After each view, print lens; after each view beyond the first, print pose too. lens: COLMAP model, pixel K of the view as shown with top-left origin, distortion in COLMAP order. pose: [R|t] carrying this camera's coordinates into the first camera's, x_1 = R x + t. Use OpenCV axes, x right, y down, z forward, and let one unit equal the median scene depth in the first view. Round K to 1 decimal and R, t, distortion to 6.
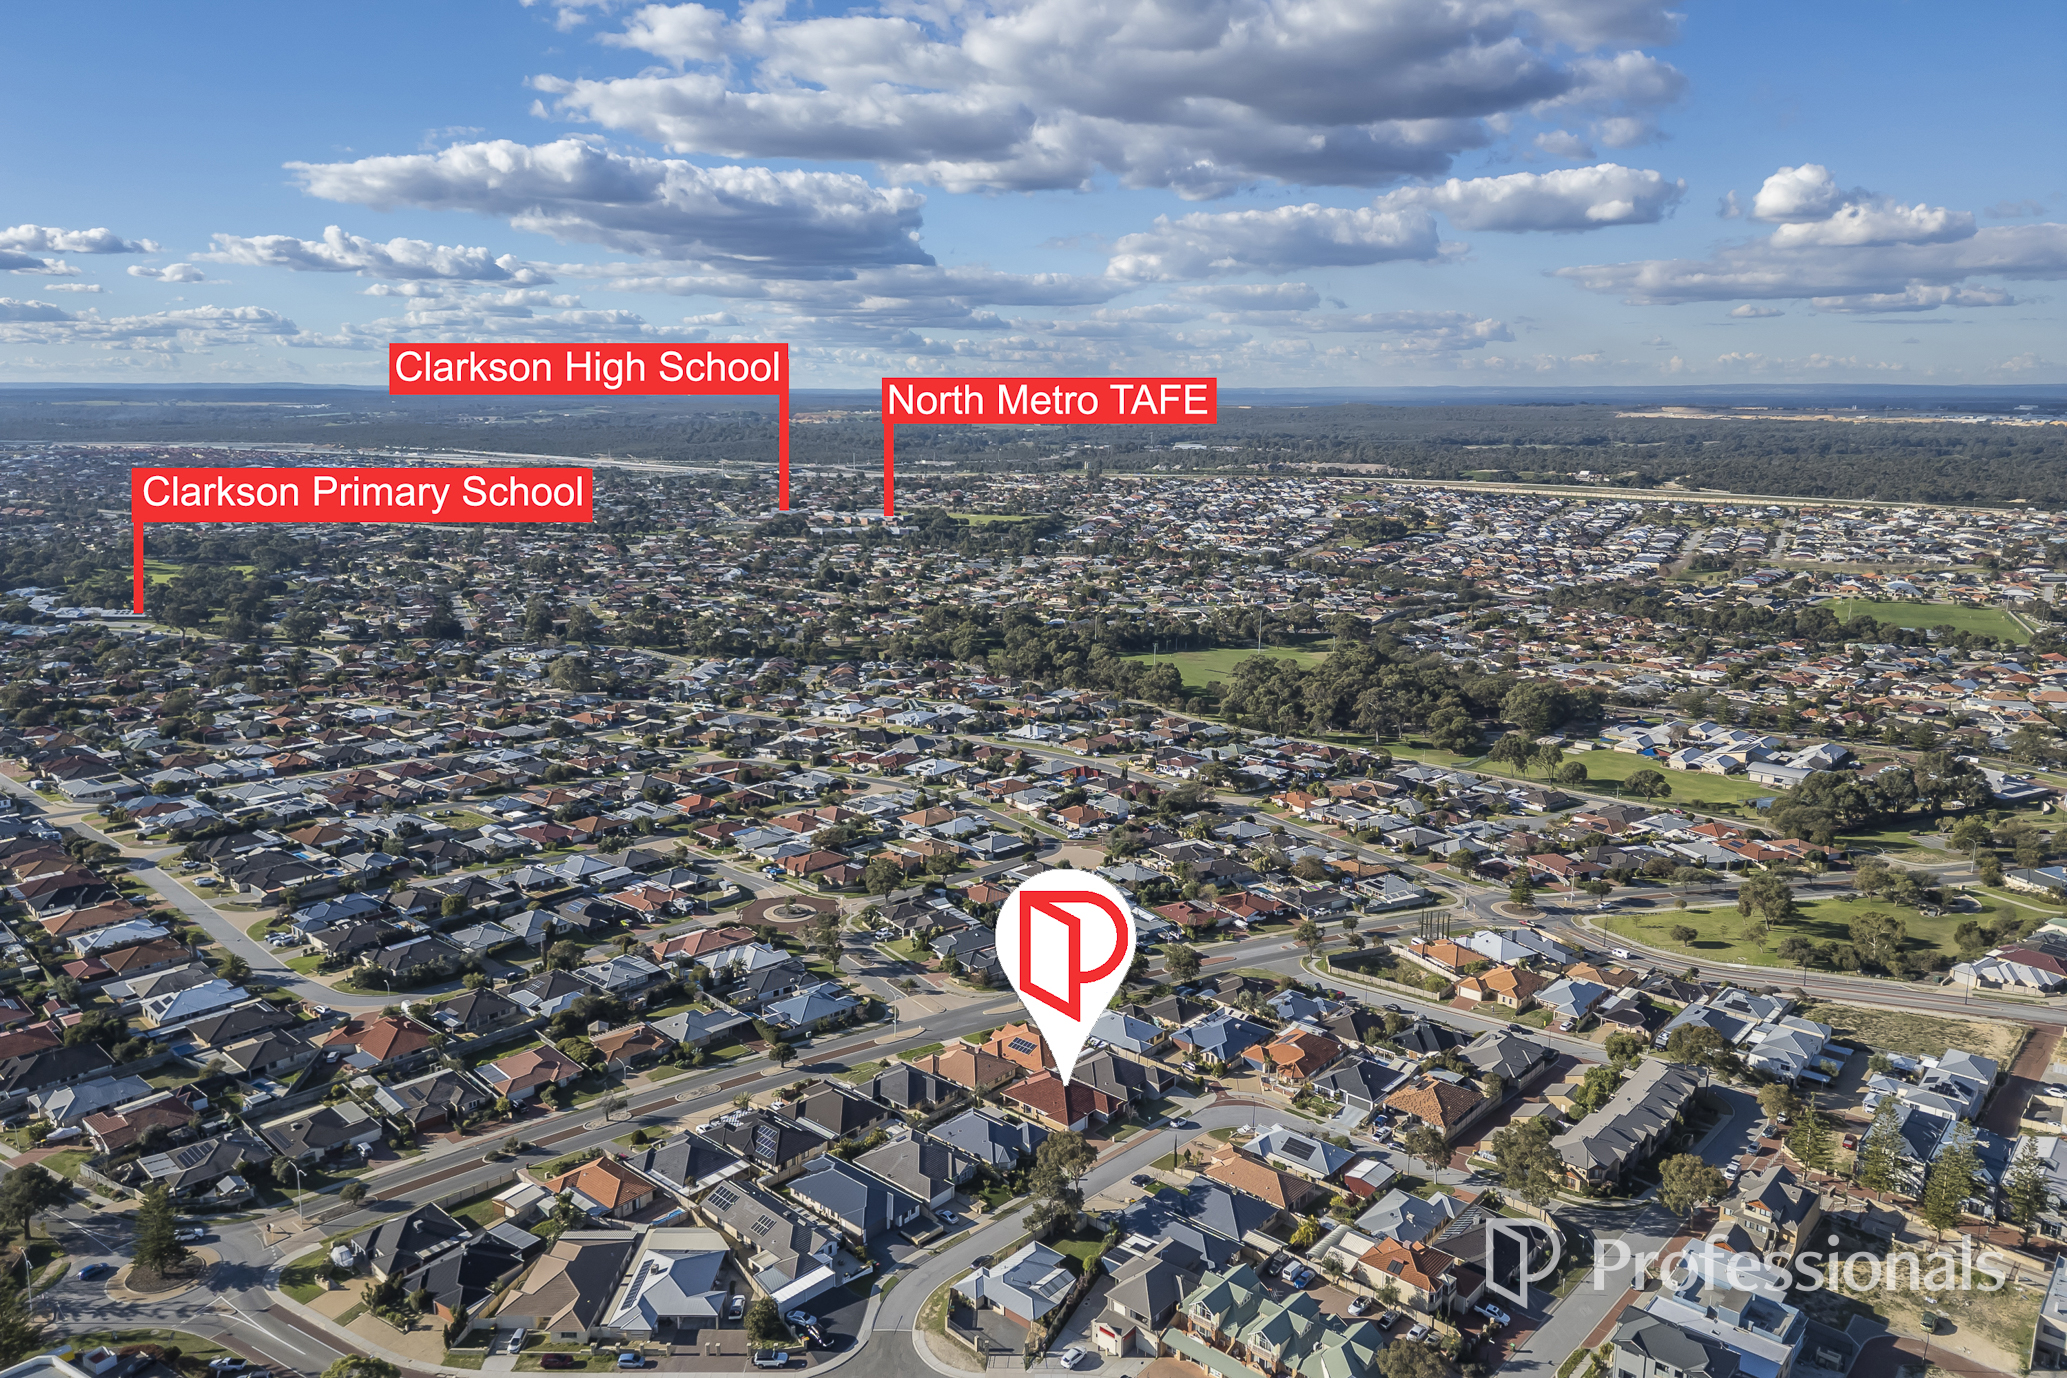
lens RADIAL K [[1455.2, 0, 1015.6], [0, 1455.2, 673.6], [0, 0, 1]] dist [0.071959, -0.063317]
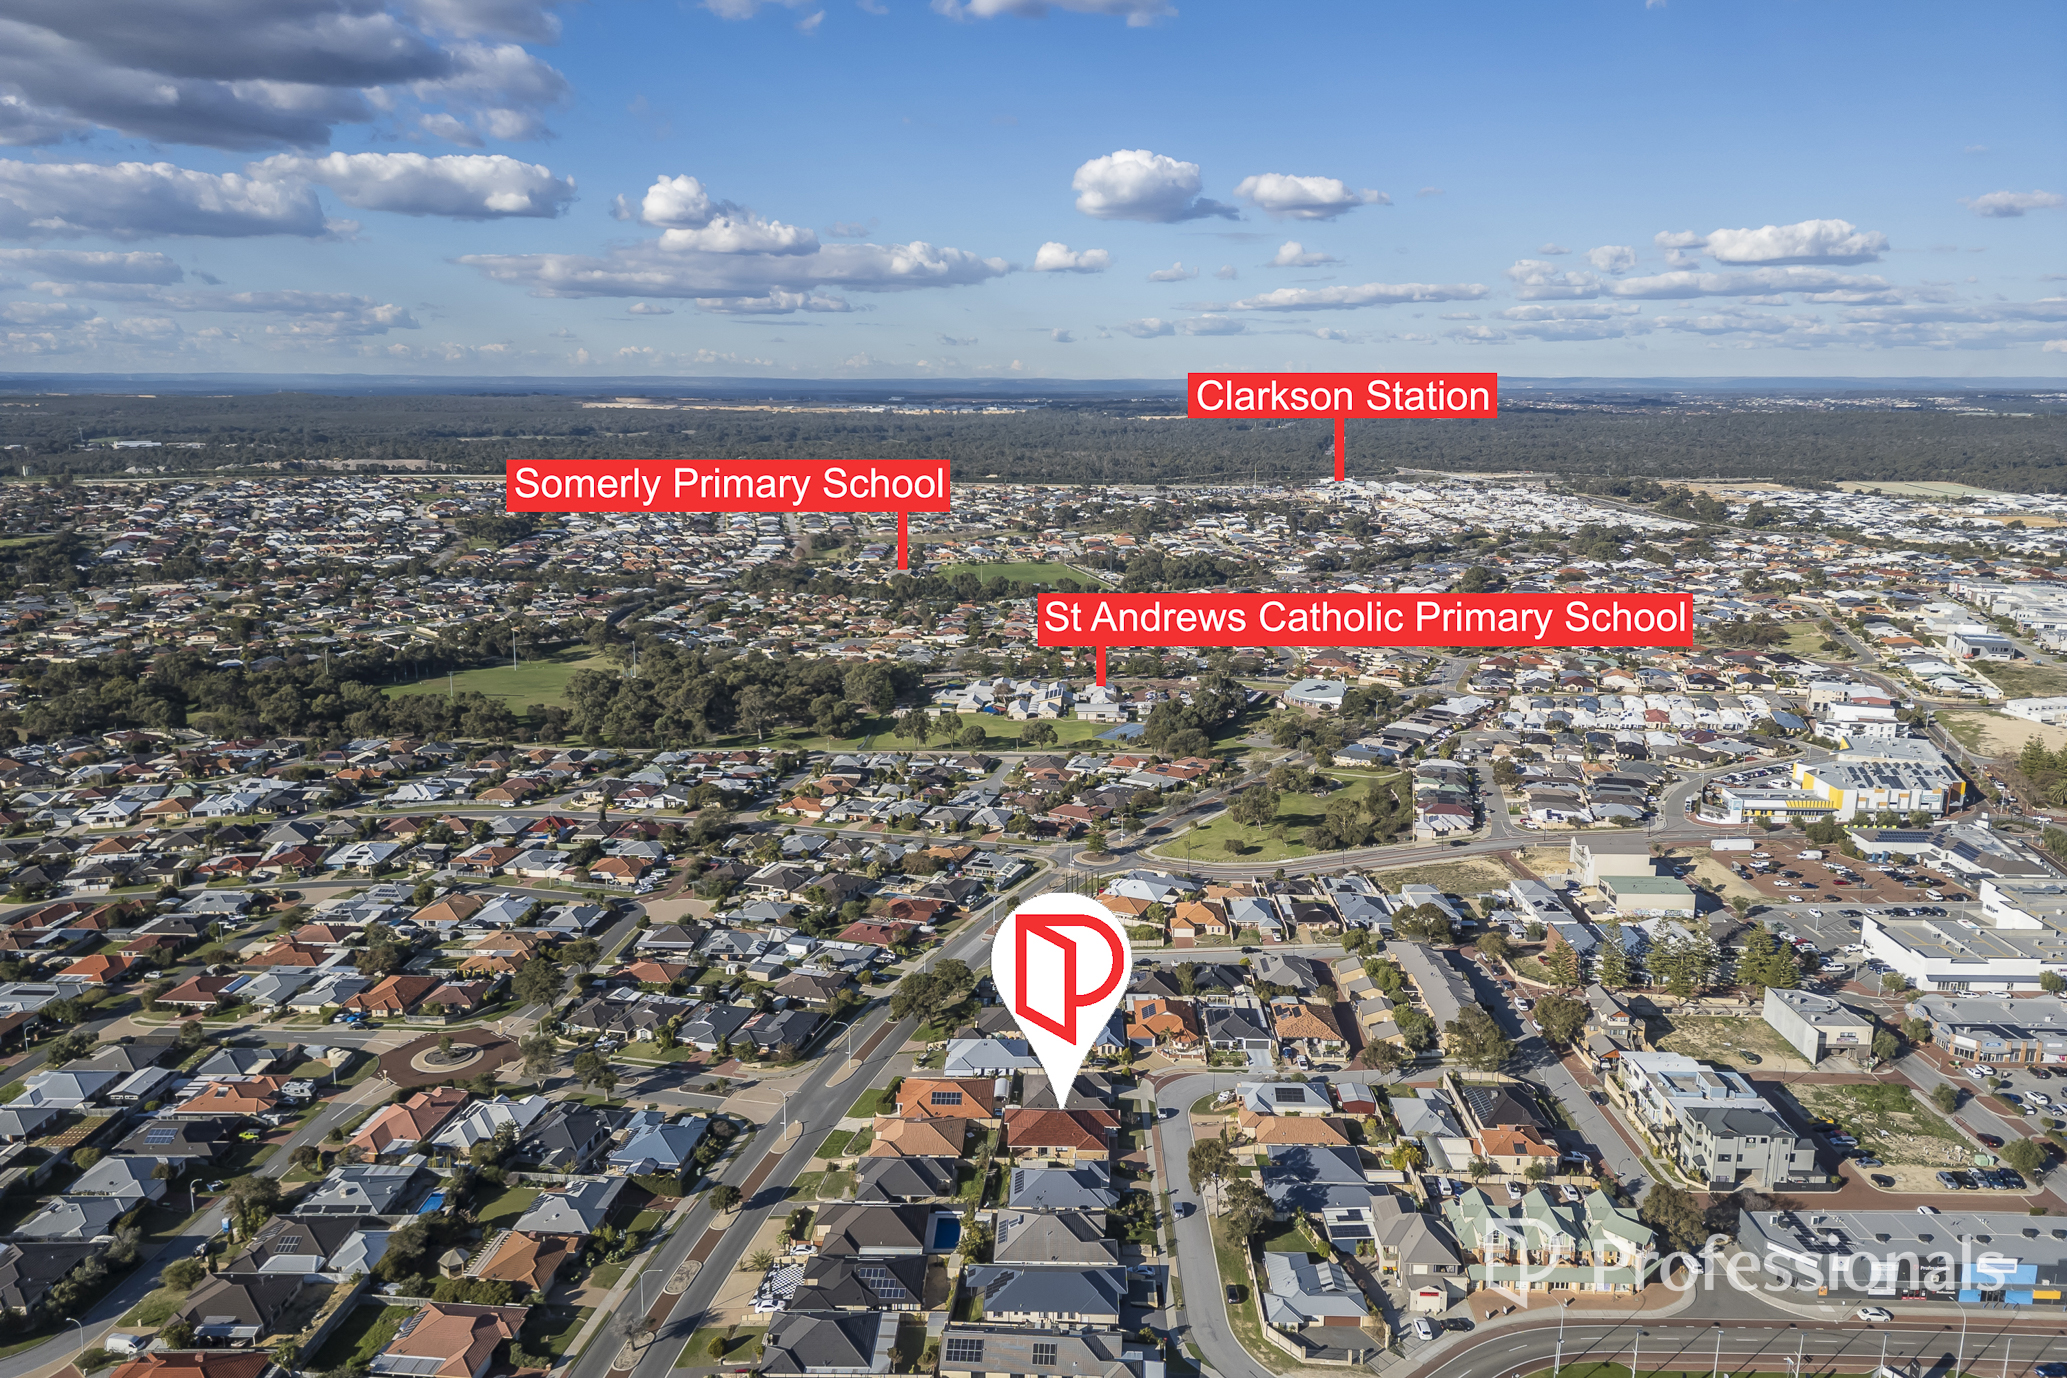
lens RADIAL K [[1455.2, 0, 1035.5], [0, 1455.2, 679.7], [0, 0, 1]] dist [0.071959, -0.063317]
pose [[0.760331, -0.132386, 0.635902, -0.307679], [0.125255, 0.990517, 0.056448, -0.034142], [-0.637345, 0.036730, 0.769703, 0.137714]]
